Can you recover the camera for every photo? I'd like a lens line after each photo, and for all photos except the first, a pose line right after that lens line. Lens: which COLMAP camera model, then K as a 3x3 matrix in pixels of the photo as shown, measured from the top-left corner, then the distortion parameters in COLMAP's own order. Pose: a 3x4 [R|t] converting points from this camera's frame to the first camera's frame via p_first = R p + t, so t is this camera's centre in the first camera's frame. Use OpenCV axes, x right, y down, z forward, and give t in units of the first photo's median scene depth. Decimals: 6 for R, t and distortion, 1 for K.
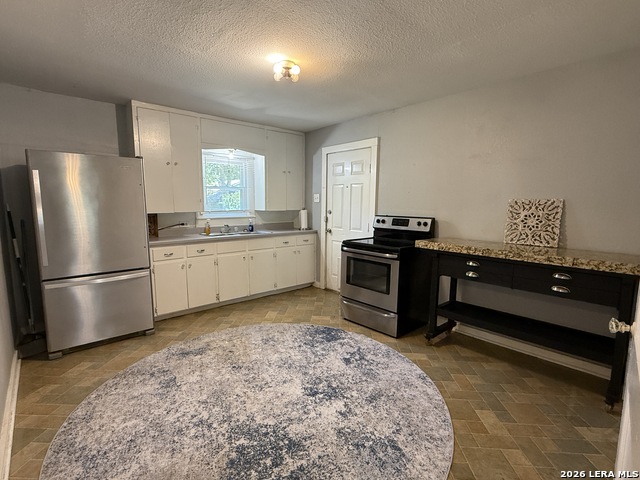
lens RADIAL K [[310.5, 0, 319.5], [0, 310.5, 241.2], [0, 0, 1]] dist [-0.003749, 0.000107]
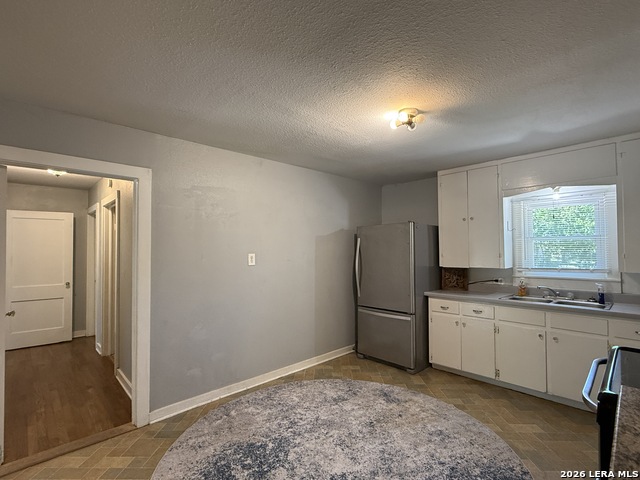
lens RADIAL K [[310.5, 0, 318.5], [0, 310.5, 241.3], [0, 0, 1]] dist [-0.003749, 0.000107]
pose [[0.037986, -0.029334, -0.998848, 0.650445], [-0.118482, 0.992386, -0.033650, -0.110683], [0.992229, 0.119624, 0.034222, 0.630972]]
